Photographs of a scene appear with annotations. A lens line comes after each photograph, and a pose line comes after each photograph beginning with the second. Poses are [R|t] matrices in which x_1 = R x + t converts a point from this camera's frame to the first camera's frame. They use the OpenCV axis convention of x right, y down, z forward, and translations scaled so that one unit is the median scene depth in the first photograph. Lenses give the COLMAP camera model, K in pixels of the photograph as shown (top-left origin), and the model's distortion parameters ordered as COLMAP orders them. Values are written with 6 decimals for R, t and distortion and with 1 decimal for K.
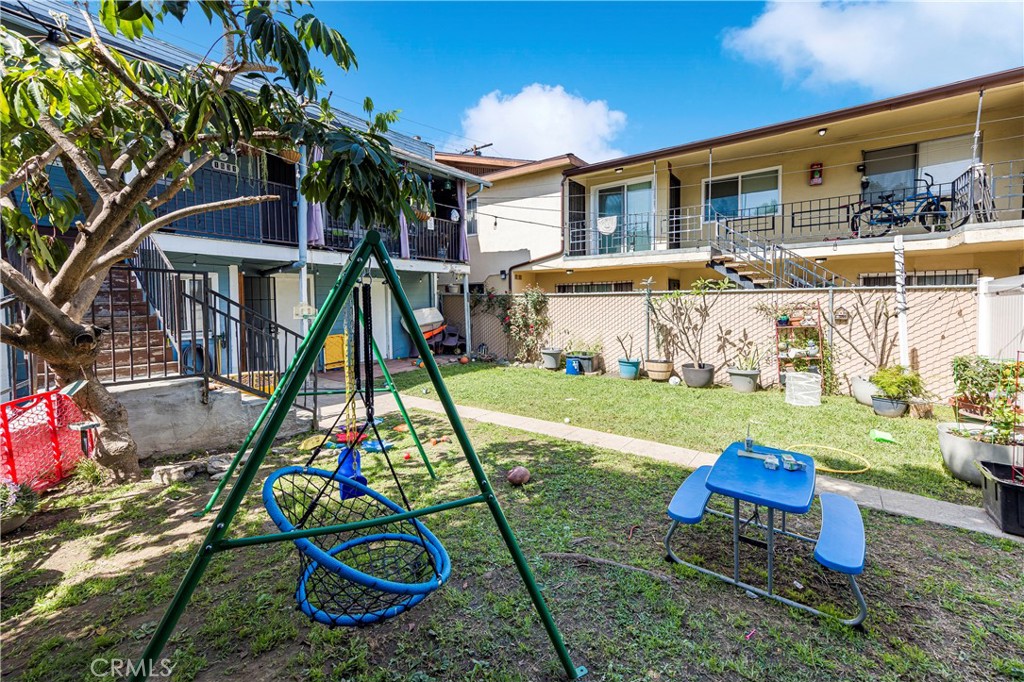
lens RADIAL K [[404.1, 0, 512.0], [0, 404.1, 318.6], [0, 0, 1]] dist [-0.000839, -0.000129]
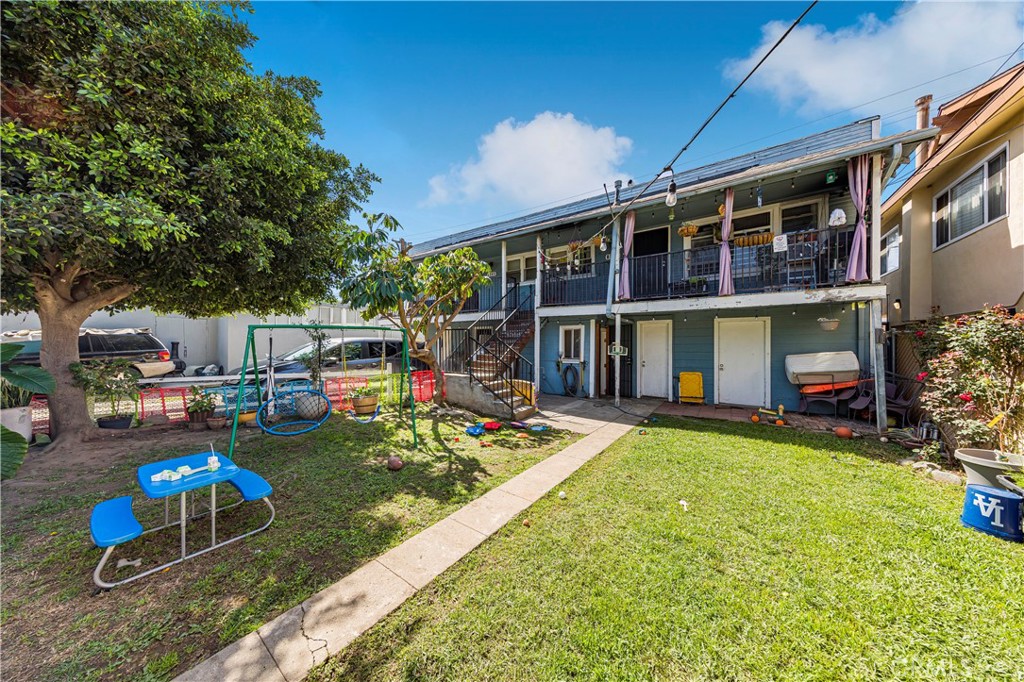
lens RADIAL K [[323.0, 0, 512.0], [0, 323.0, 341.0], [0, 0, 1]] dist [0.000392, 0.000013]
pose [[0.030560, -0.006343, -0.999513, 0.715432], [-0.045871, 0.998917, -0.007742, -0.031891], [0.998480, 0.046085, 0.030236, 0.829920]]
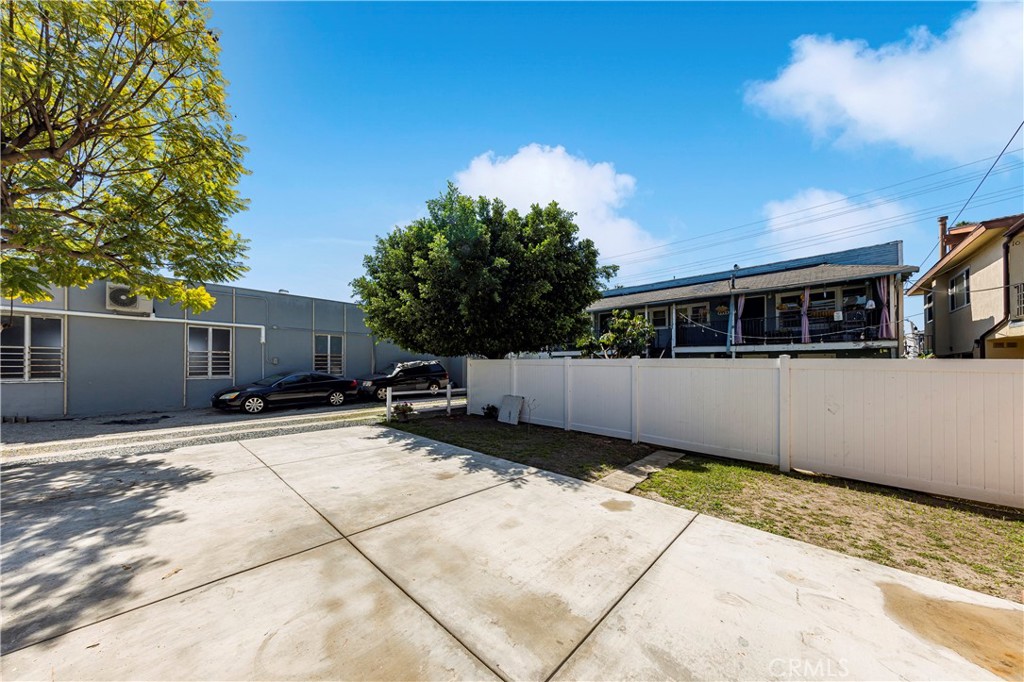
lens RADIAL K [[331.0, 0, 511.0], [0, 331.0, 363.5], [0, 0, 1]] dist [0.001888, 0.000071]
pose [[-0.119864, -0.001308, -0.992789, 1.969173], [-0.037341, 0.999297, 0.003192, -0.047246], [0.992088, 0.037455, -0.119829, -0.025310]]
